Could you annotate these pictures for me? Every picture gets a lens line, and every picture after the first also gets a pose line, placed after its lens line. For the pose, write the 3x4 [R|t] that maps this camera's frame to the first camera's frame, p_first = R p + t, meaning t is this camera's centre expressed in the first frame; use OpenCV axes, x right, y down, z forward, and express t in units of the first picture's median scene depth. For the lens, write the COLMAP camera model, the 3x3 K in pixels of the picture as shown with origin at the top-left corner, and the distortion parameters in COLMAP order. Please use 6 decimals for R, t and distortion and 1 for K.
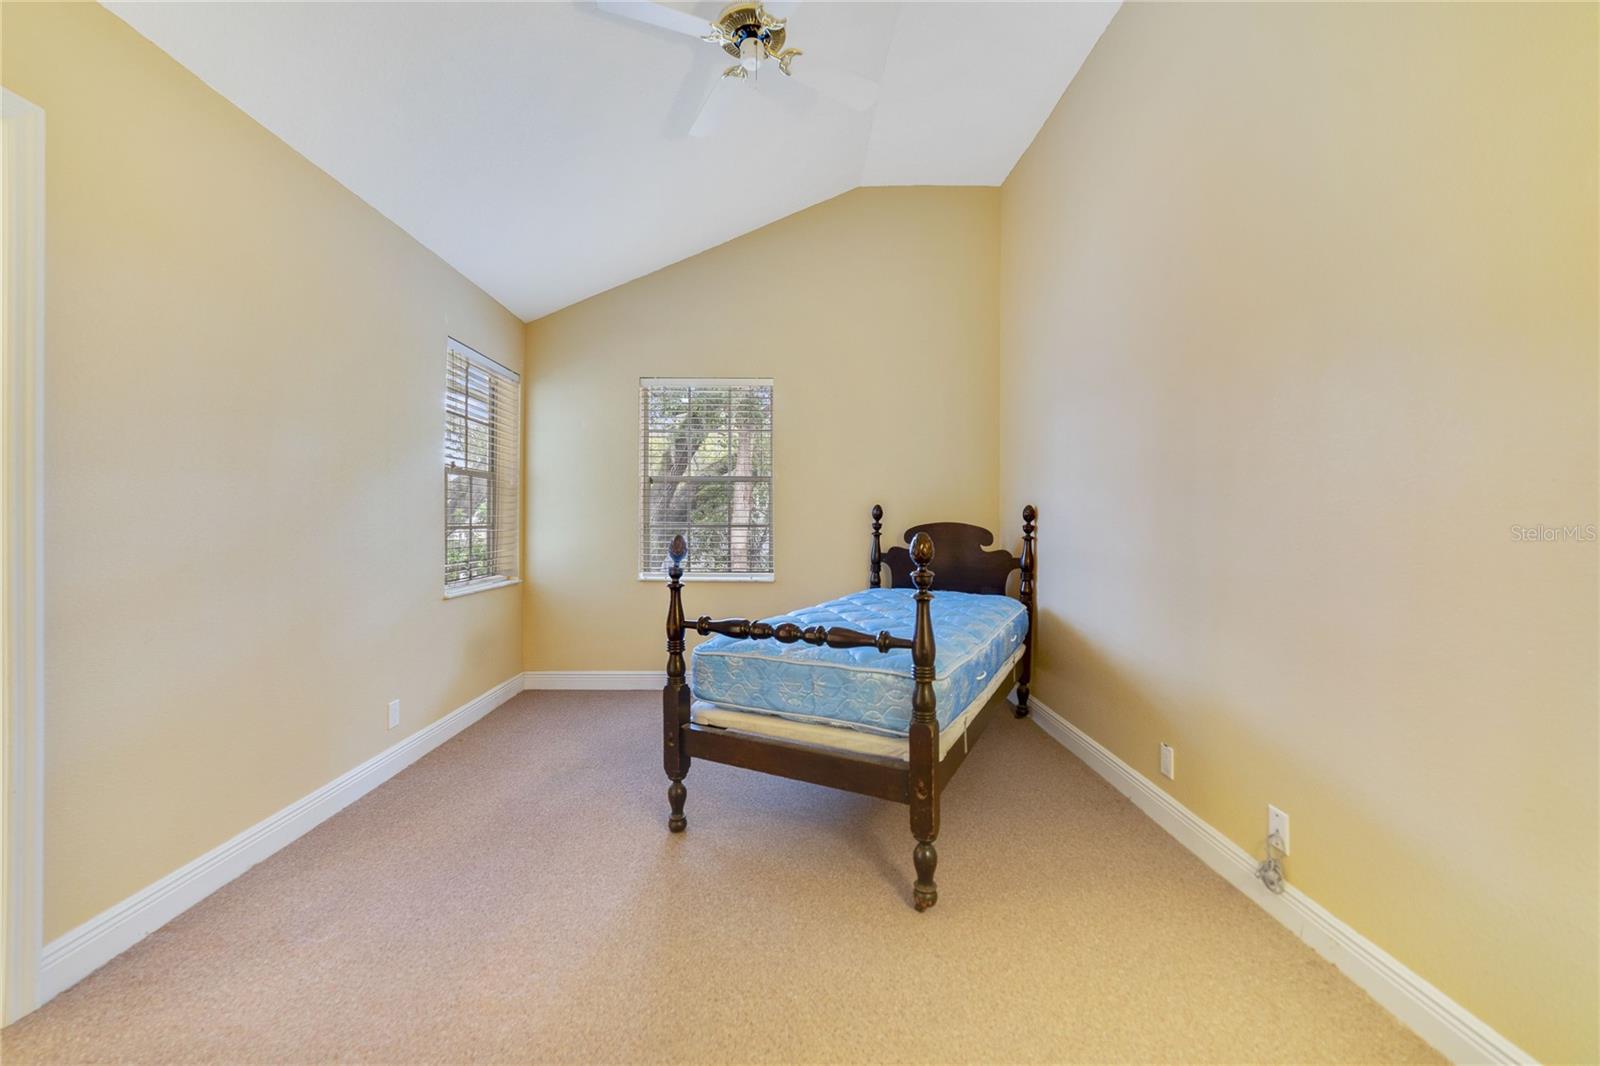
lens RADIAL K [[617.7, 0, 789.3], [0, 617.7, 529.4], [0, 0, 1]] dist [0.001194, 0.000185]
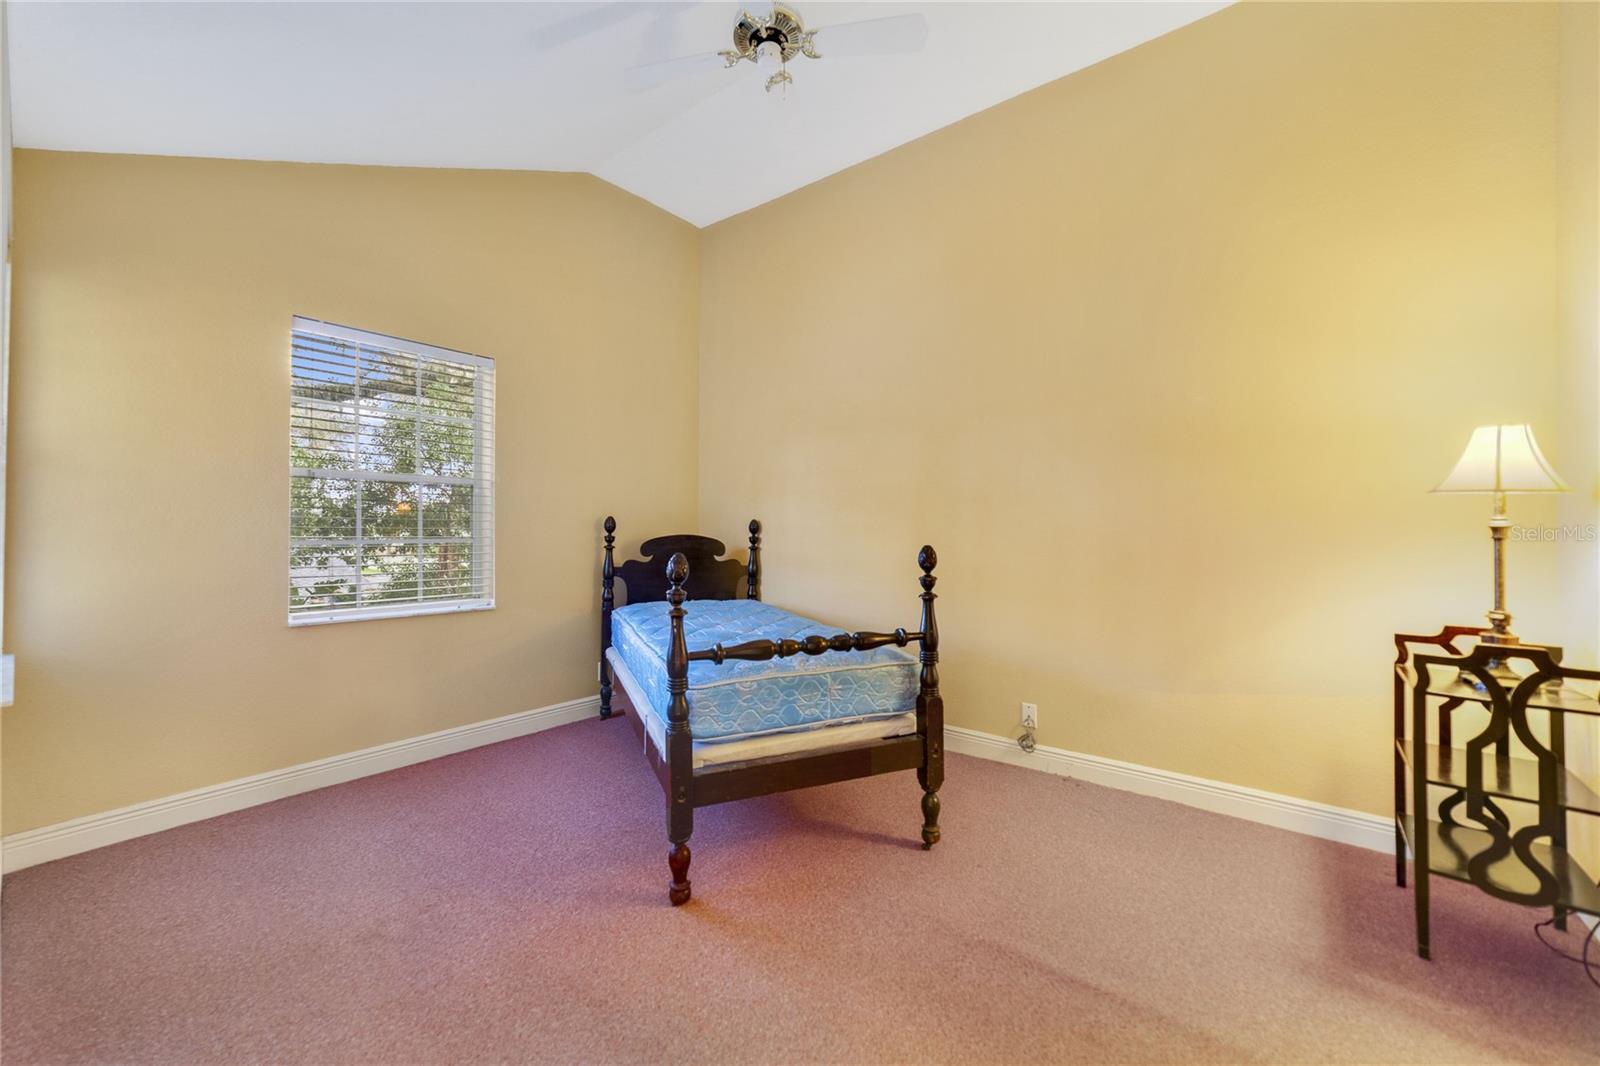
lens RADIAL K [[617.7, 0, 789.8], [0, 617.7, 529.5], [0, 0, 1]] dist [0.001194, 0.000185]
pose [[0.623864, 0.002221, 0.781530, -0.693681], [0.009145, 0.999907, -0.010142, -0.012476], [-0.781479, 0.013474, 0.623786, 0.320619]]
